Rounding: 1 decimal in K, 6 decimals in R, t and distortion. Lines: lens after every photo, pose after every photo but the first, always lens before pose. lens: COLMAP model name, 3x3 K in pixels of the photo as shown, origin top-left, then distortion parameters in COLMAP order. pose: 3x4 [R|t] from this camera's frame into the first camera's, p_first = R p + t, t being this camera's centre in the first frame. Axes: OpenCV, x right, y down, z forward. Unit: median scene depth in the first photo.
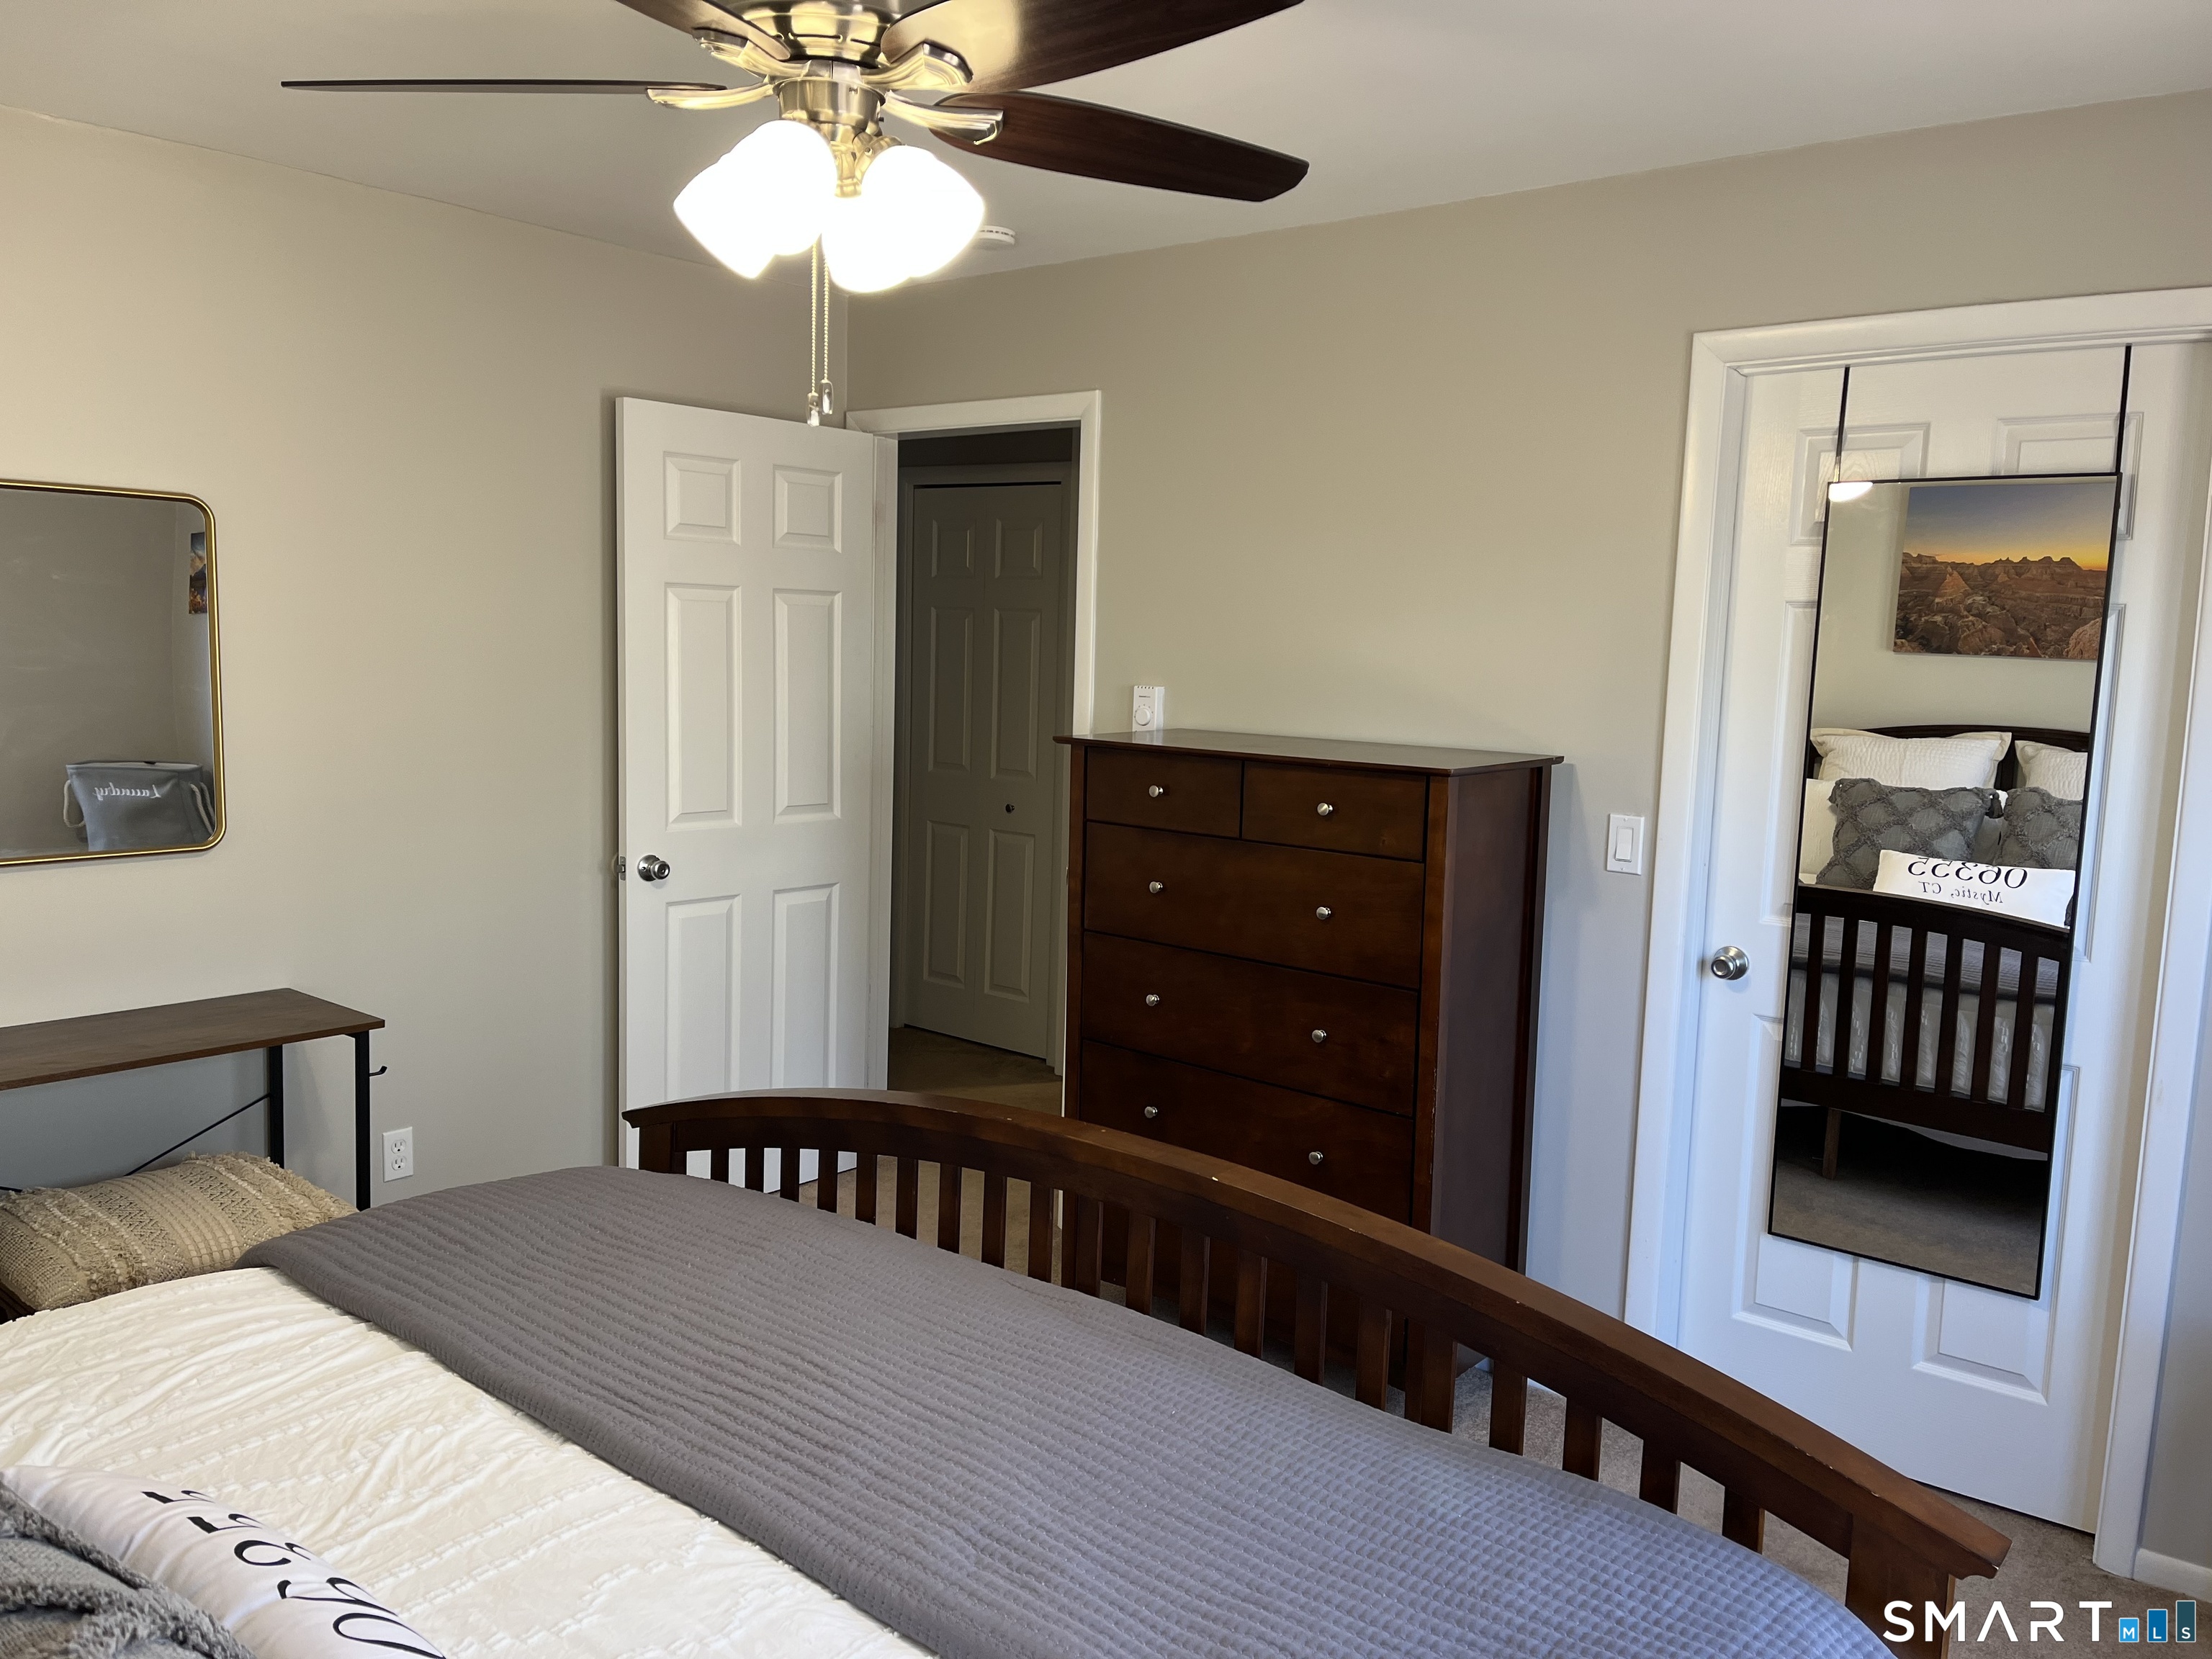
lens RADIAL K [[1676.4, 0, 1106.2], [0, 1676.4, 830.8], [0, 0, 1]] dist [0.081331, -0.106290]
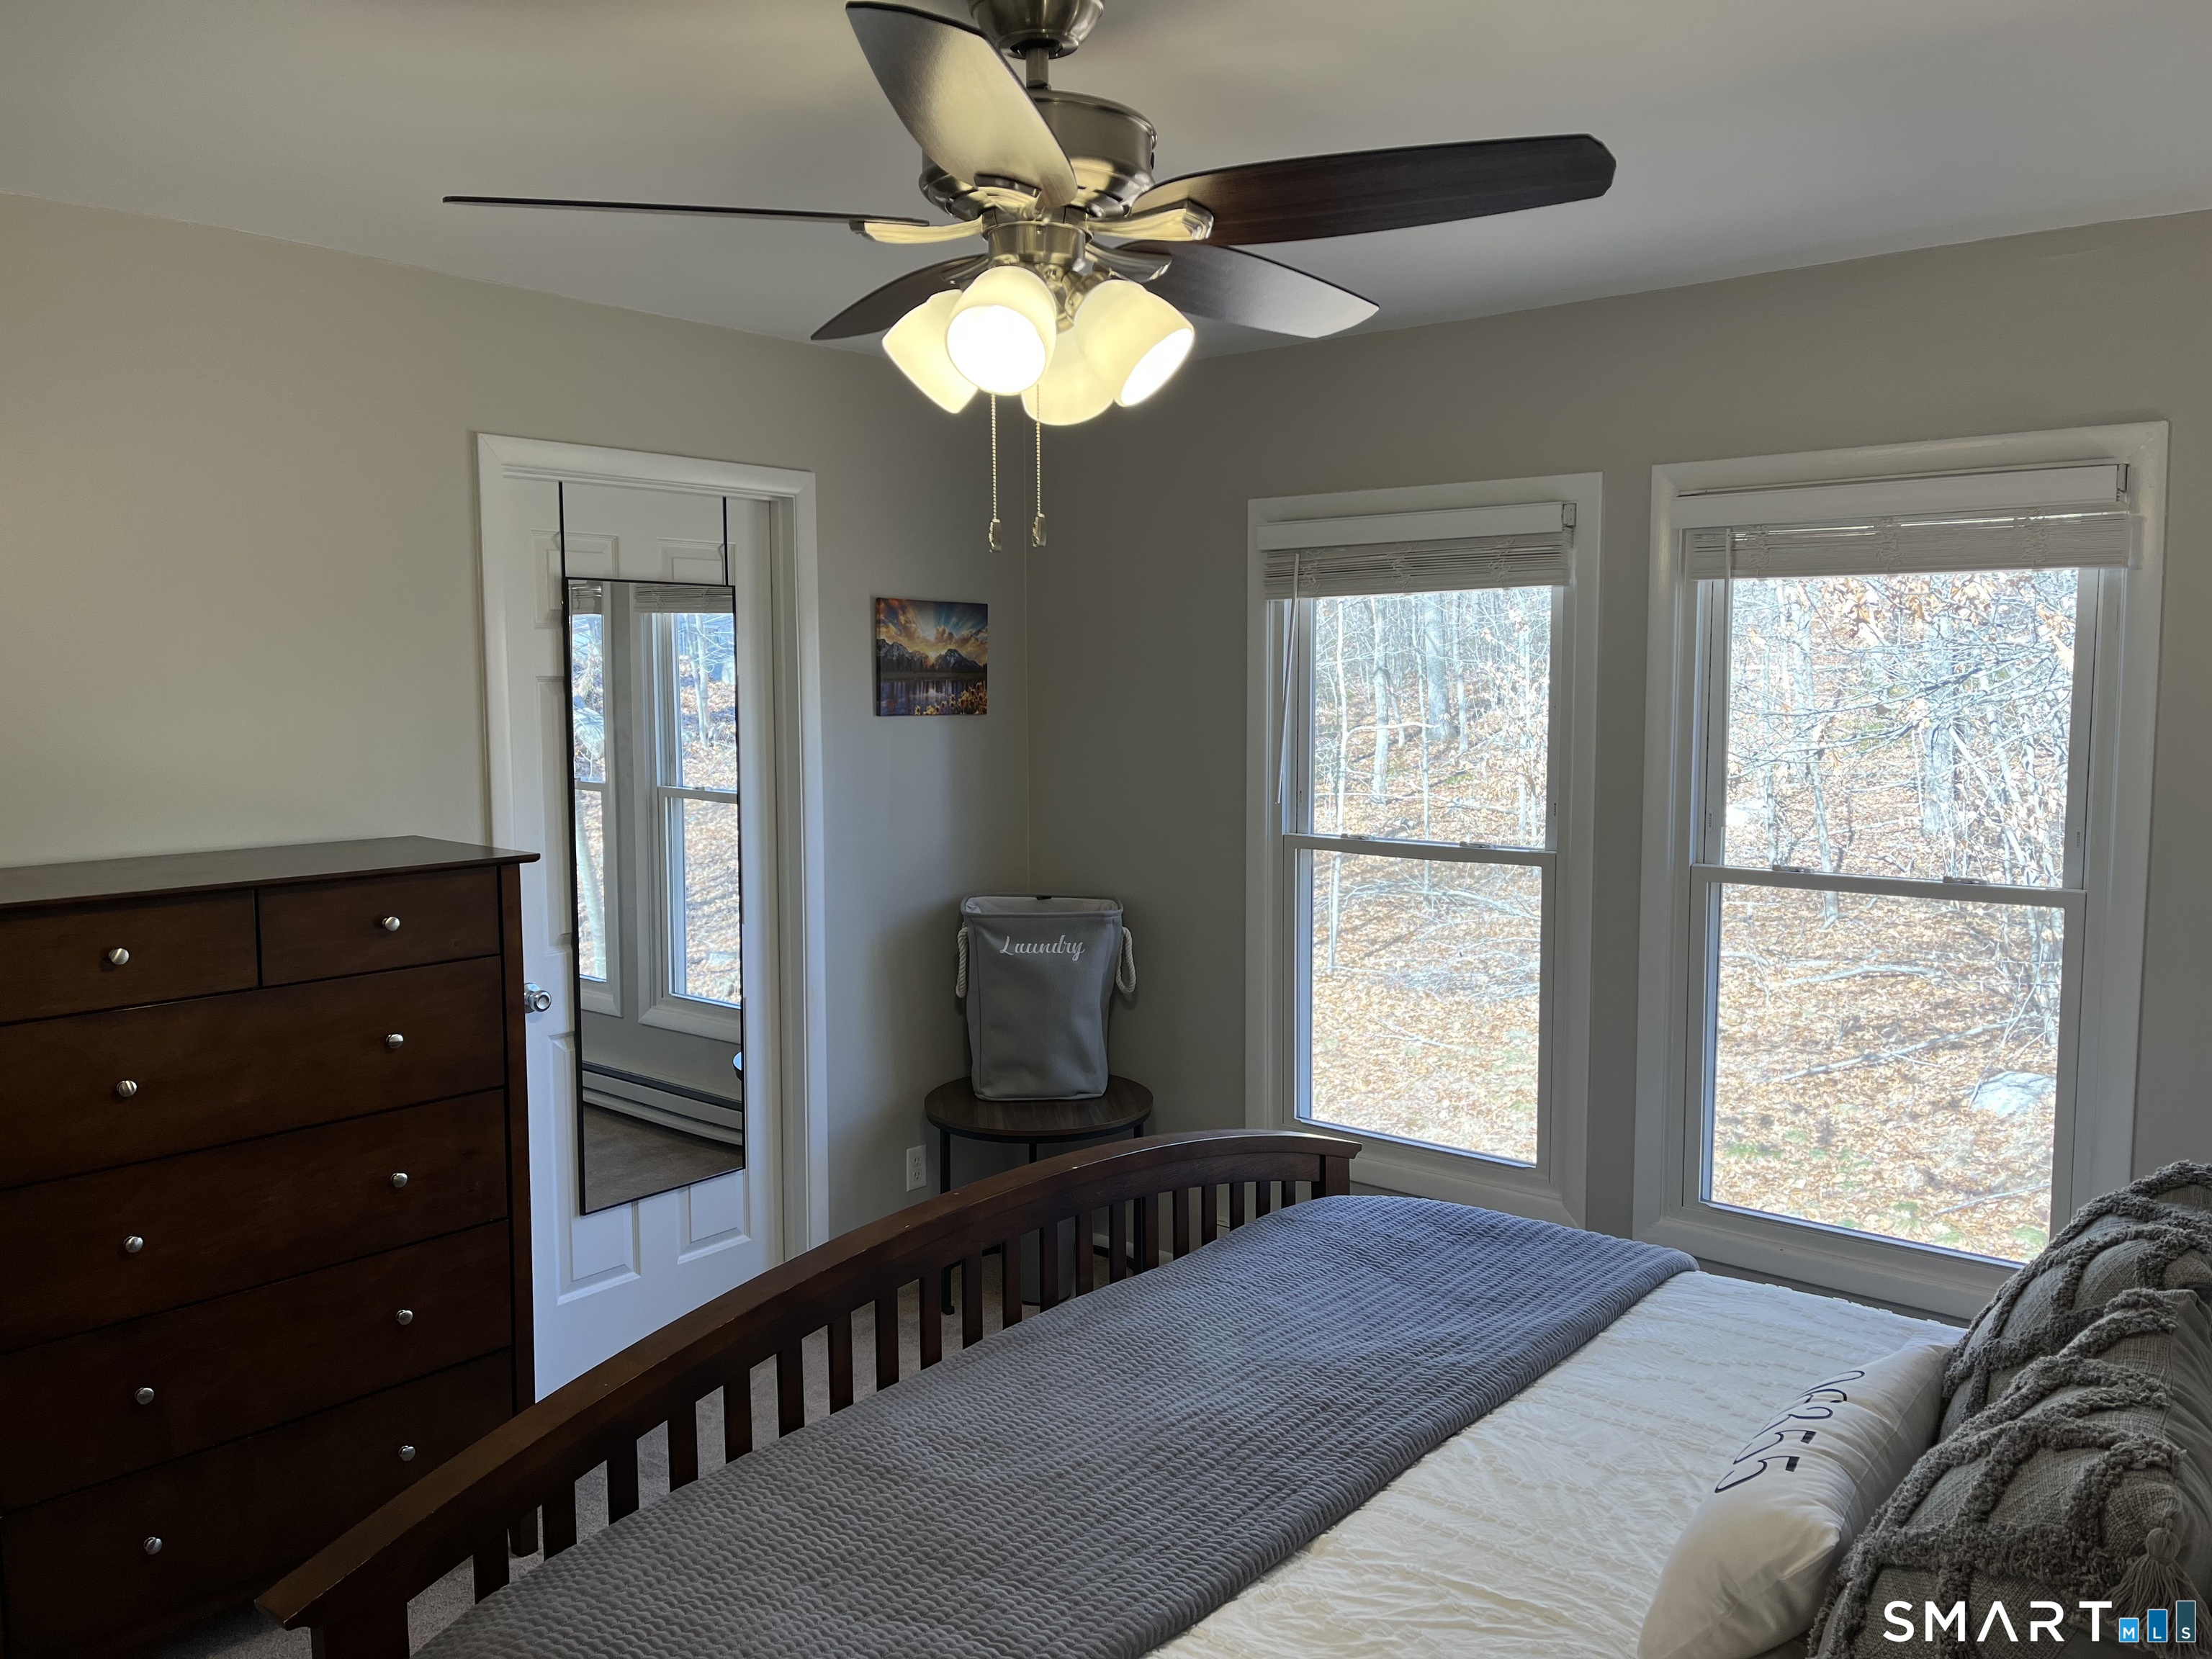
lens RADIAL K [[1676.4, 0, 1104.2], [0, 1676.4, 832.3], [0, 0, 1]] dist [0.081331, -0.106290]
pose [[0.016244, -0.125742, 0.991930, -0.753629], [0.116172, 0.985579, 0.123035, -0.128737], [-0.993096, 0.113236, 0.030617, 0.596810]]
